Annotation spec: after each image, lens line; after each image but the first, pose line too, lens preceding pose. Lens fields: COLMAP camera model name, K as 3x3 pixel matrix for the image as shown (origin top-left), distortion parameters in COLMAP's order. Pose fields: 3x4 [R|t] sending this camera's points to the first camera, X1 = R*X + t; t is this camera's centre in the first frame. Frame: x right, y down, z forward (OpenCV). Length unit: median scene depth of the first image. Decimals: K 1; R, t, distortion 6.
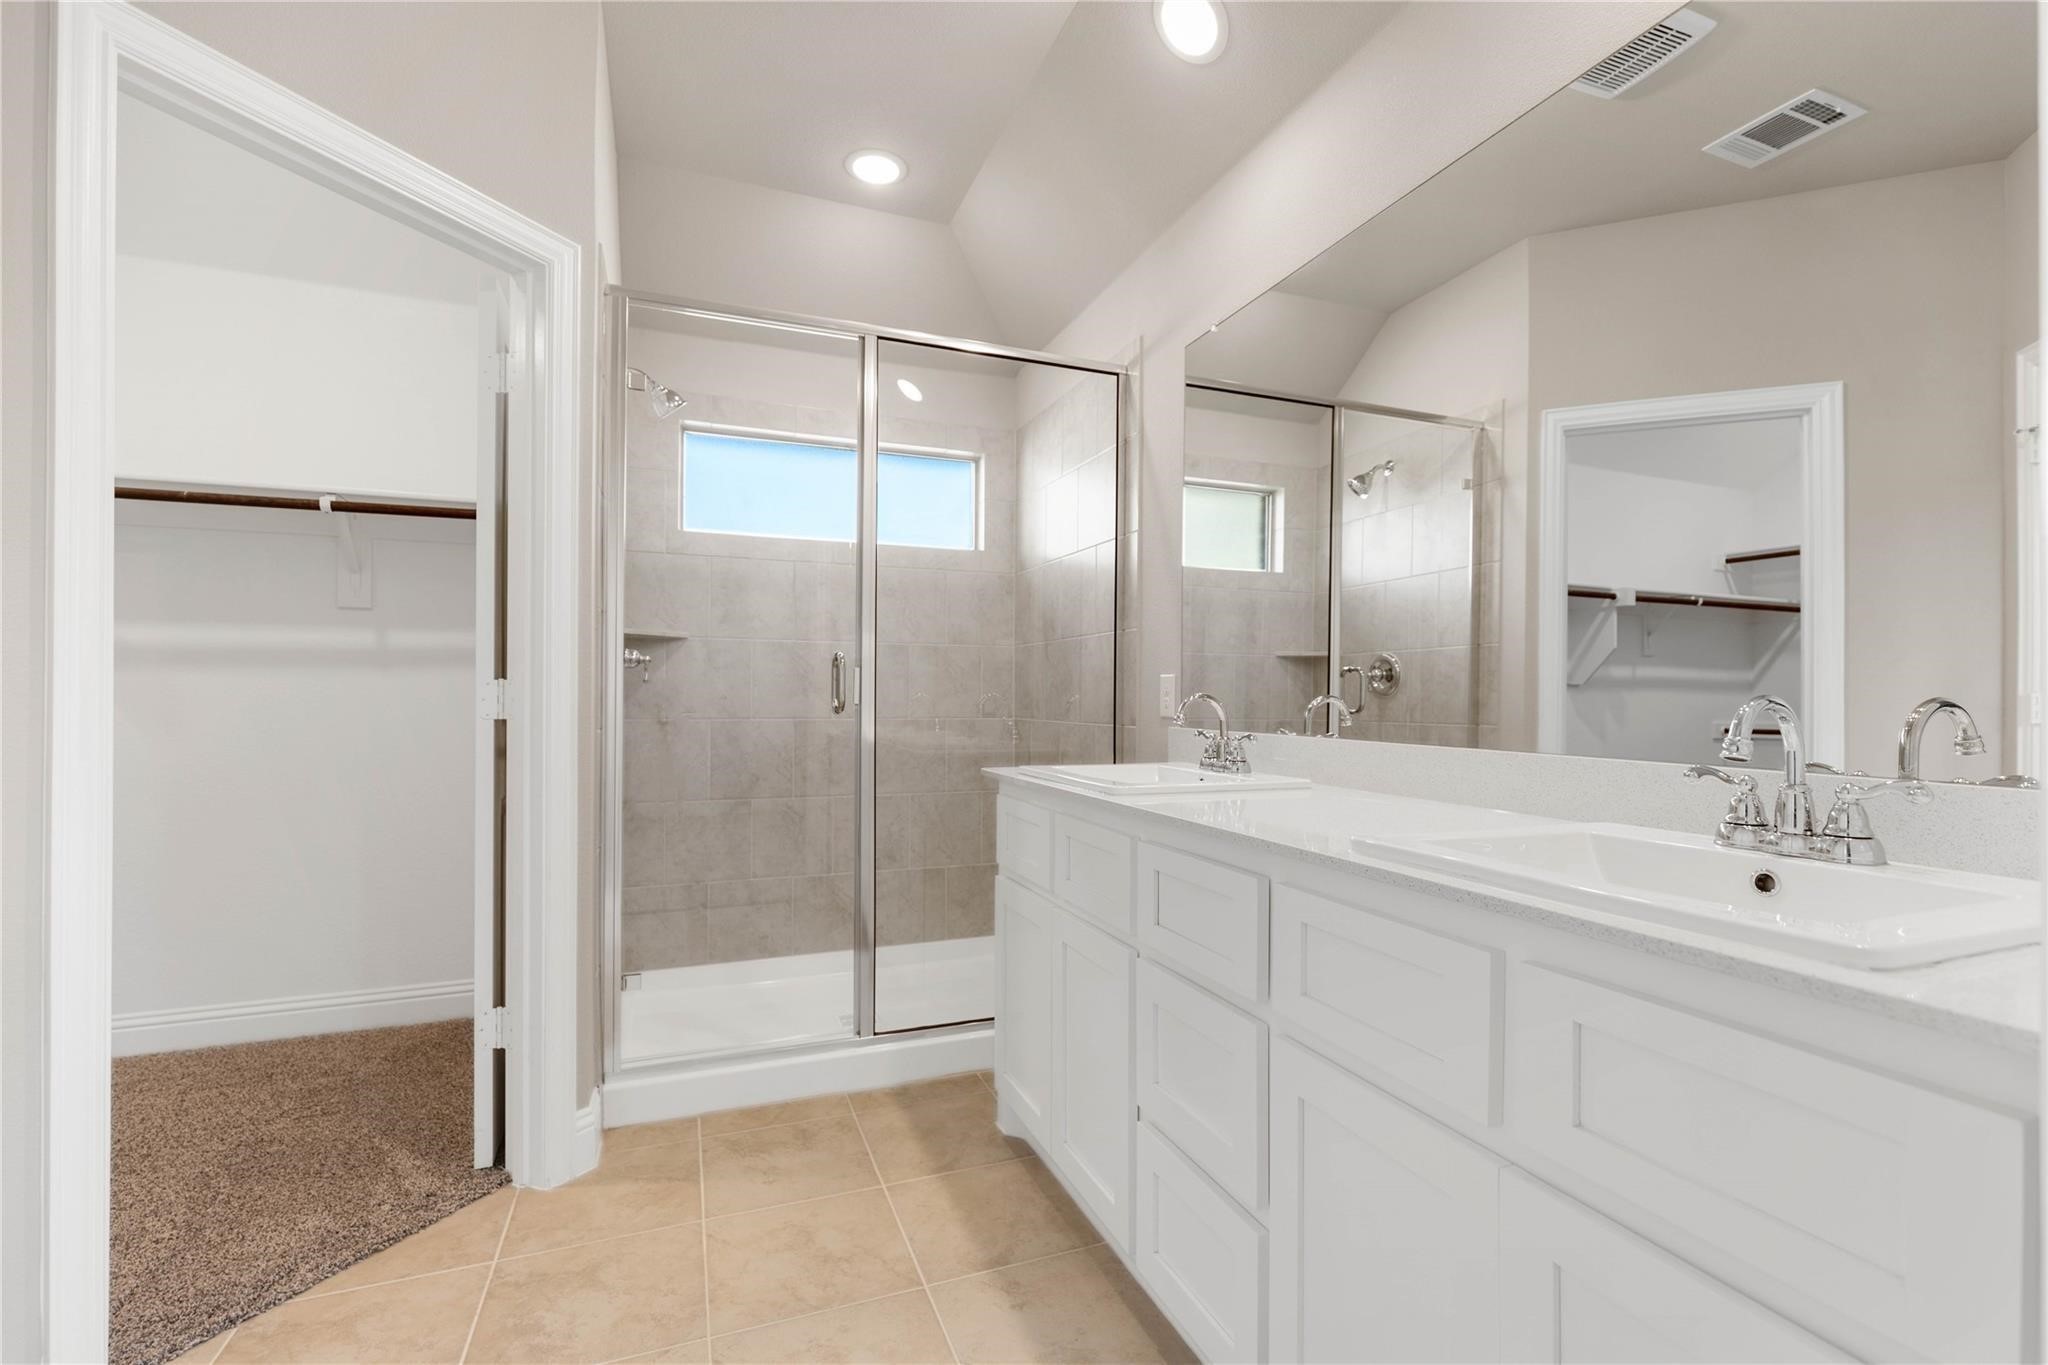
lens RADIAL K [[920.6, 0, 1030.7], [0, 920.6, 698.3], [0, 0, 1]] dist [0.008013, 0.000029]
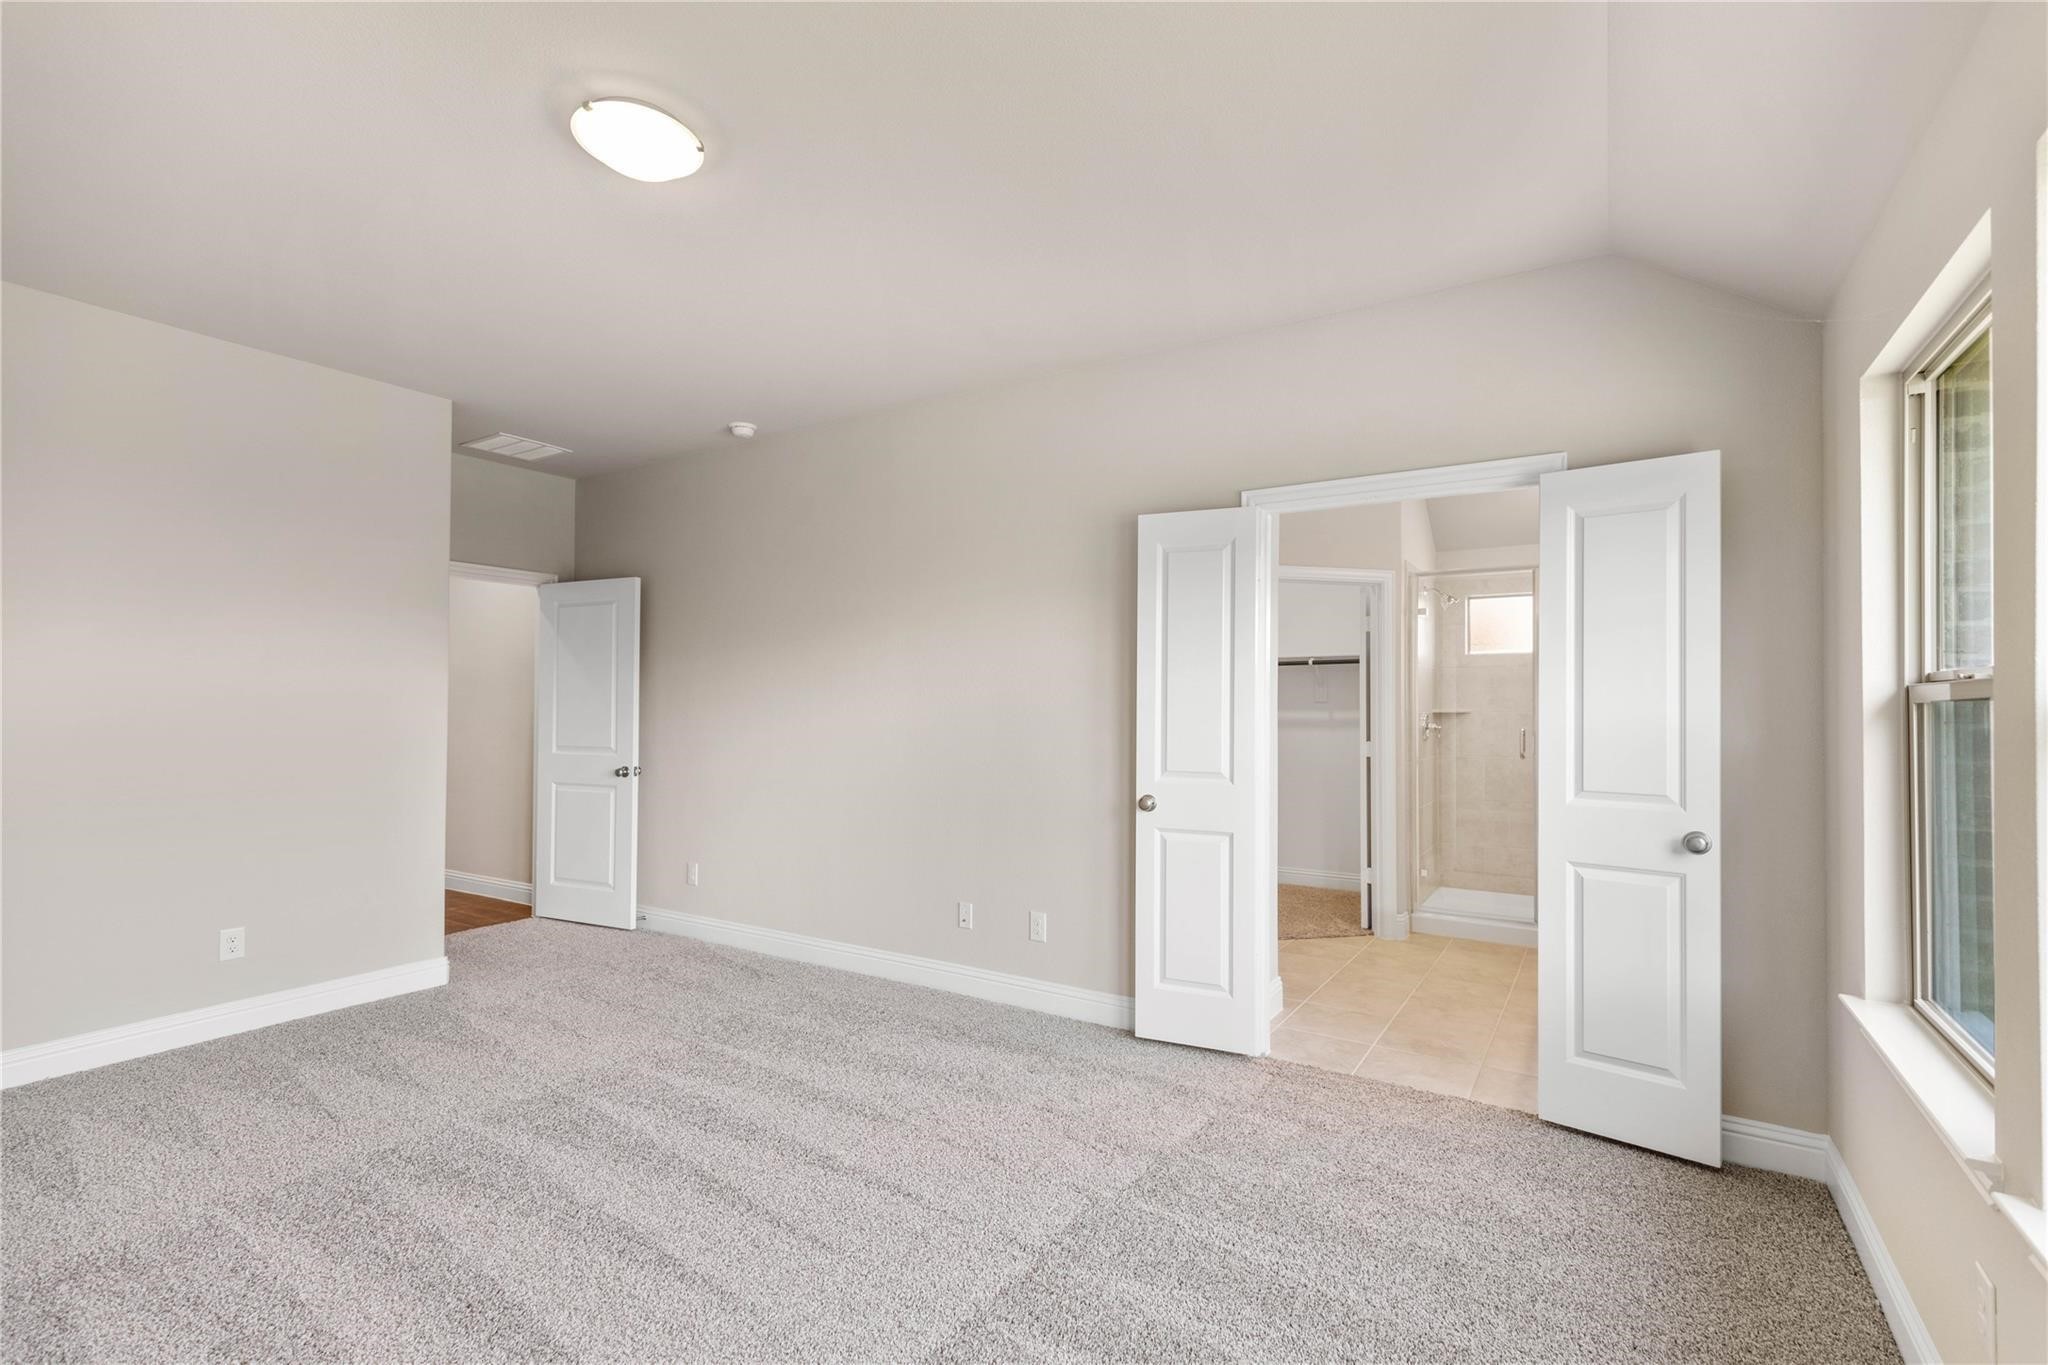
lens RADIAL K [[920.6, 0, 1027.9], [0, 920.6, 673.6], [0, 0, 1]] dist [0.008013, 0.000029]
pose [[0.587872, -0.032447, -0.808303, 0.954554], [-0.002569, 0.999115, -0.041975, -0.098579], [0.808950, 0.026752, 0.587269, -1.288158]]
